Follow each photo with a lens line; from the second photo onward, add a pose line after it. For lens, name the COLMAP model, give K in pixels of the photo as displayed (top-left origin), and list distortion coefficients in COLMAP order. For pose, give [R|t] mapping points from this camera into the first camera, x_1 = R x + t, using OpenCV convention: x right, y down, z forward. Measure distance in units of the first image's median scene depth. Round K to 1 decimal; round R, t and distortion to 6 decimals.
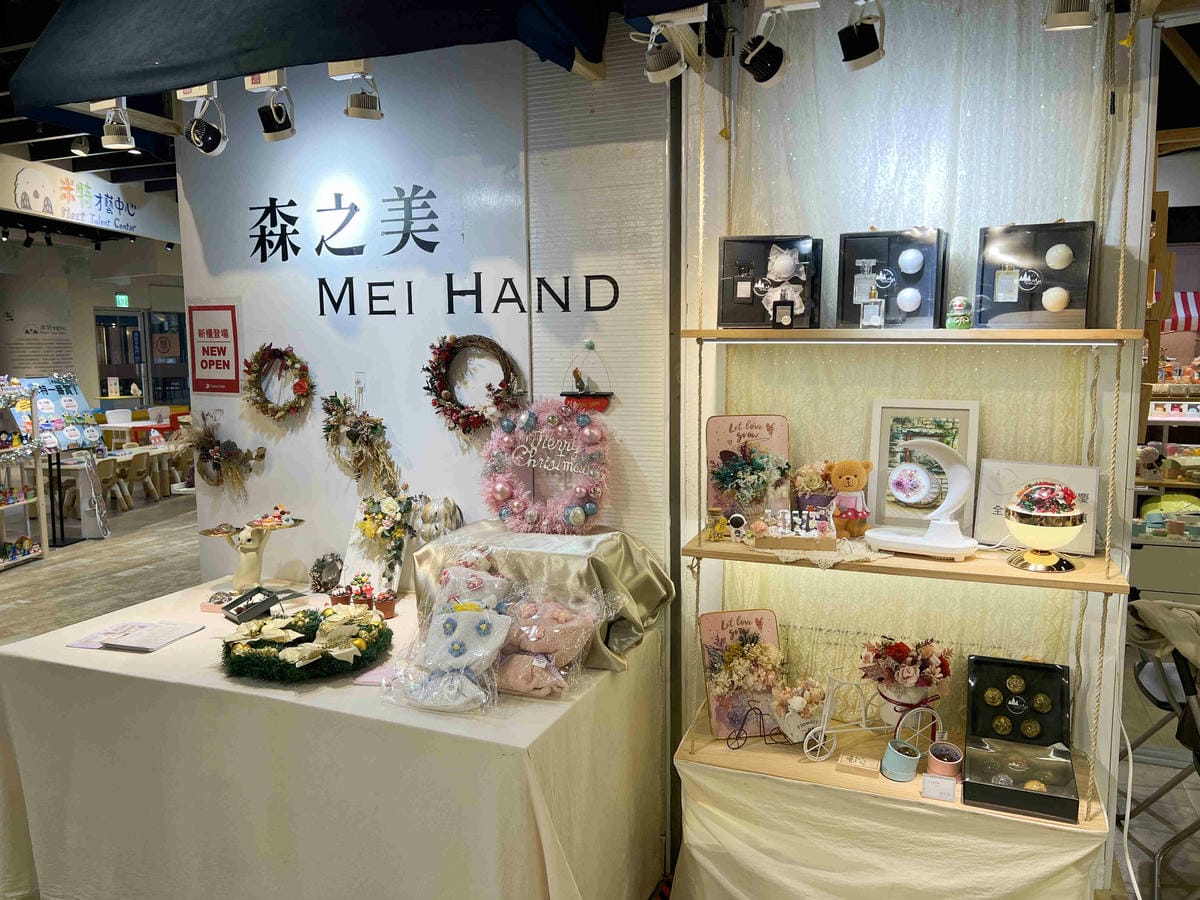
lens RADIAL K [[887.0, 0, 600.0], [0, 887.0, 450.0], [0, 0, 1]] dist [0.111533, -0.222177]
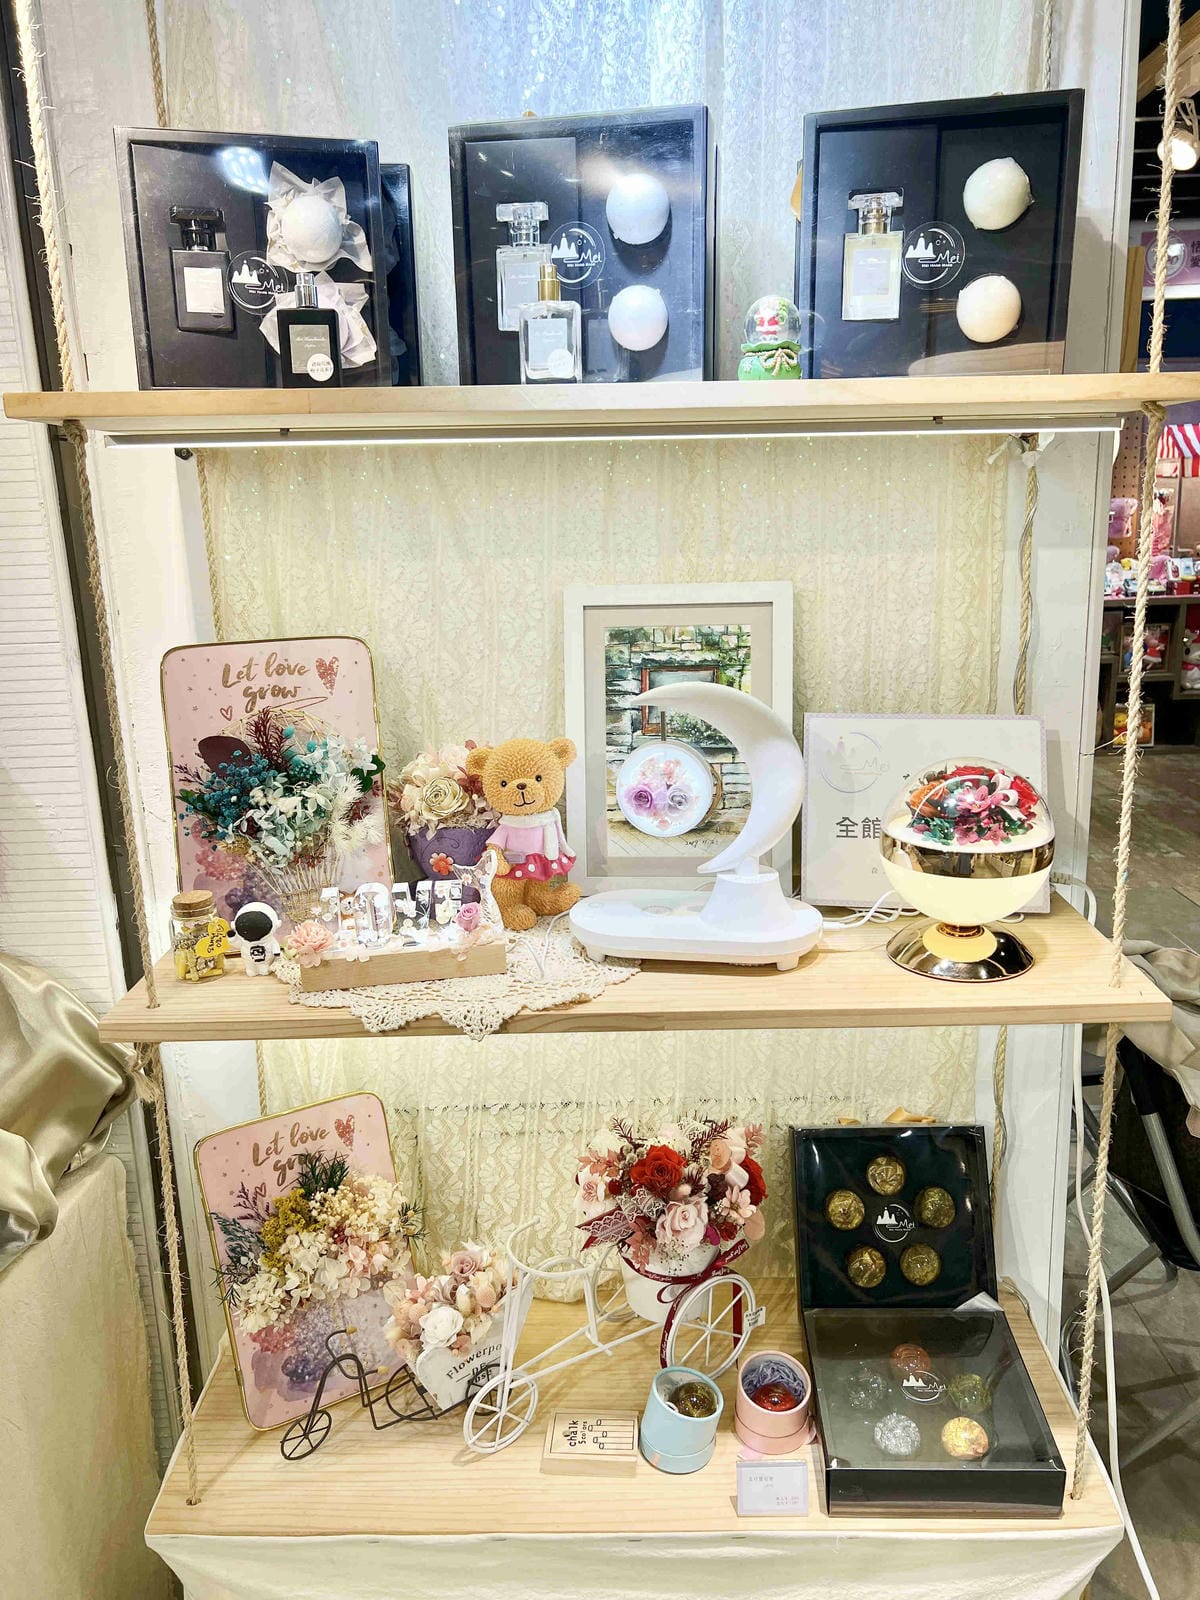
lens RADIAL K [[1182.7, 0, 600.0], [0, 1182.7, 800.0], [0, 0, 1]] dist [0.111533, -0.222177]
pose [[0.939549, -0.101064, 0.327160, 0.120074], [0.065479, 0.990847, 0.118042, -0.021414], [-0.336095, -0.089484, 0.937567, 0.432018]]
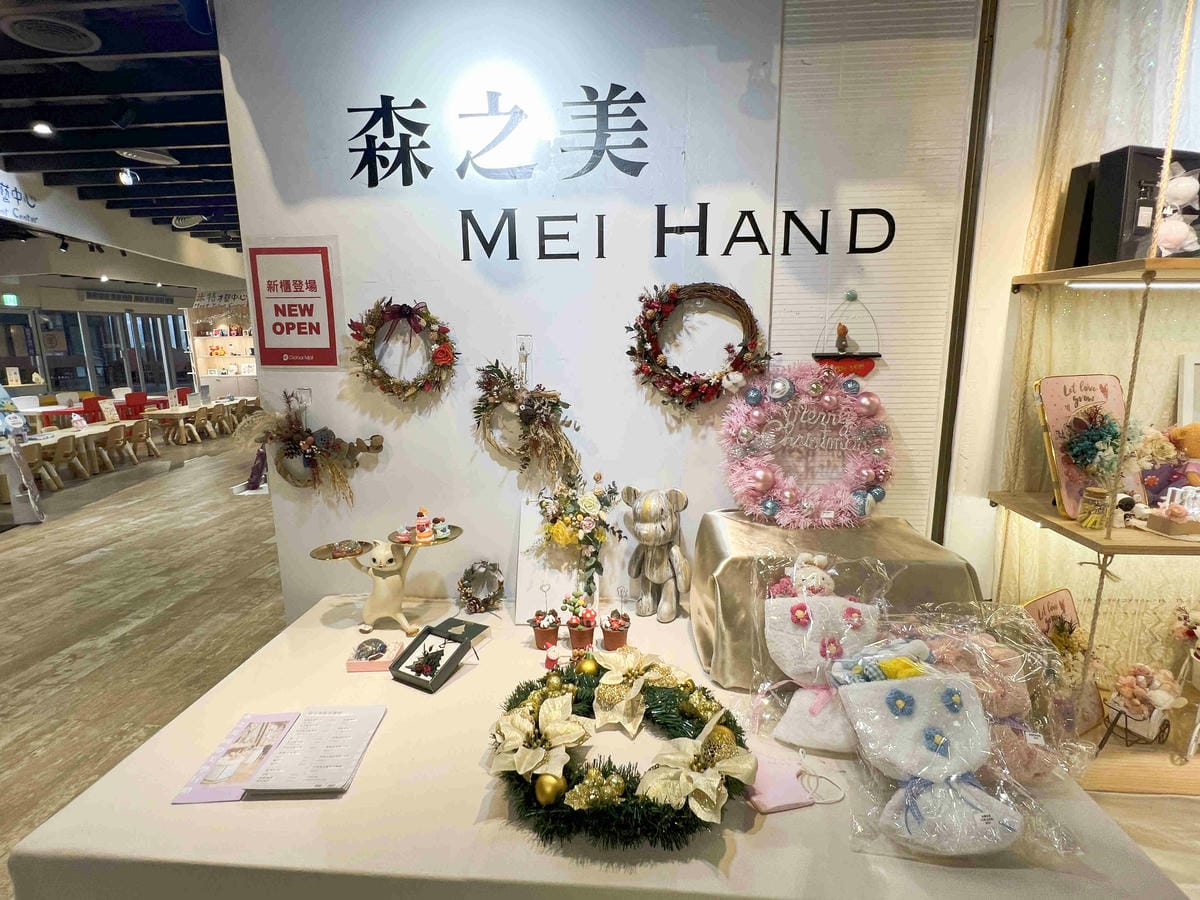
lens RADIAL K [[583.9, 0, 598.3], [0, 583.9, 452.1], [0, 0, 1]] dist [0.001472, -0.007376]
pose [[0.953224, -0.058873, 0.296477, -0.433656], [0.037782, 0.996363, 0.076380, -0.025051], [-0.299895, -0.061606, 0.951981, 0.579106]]
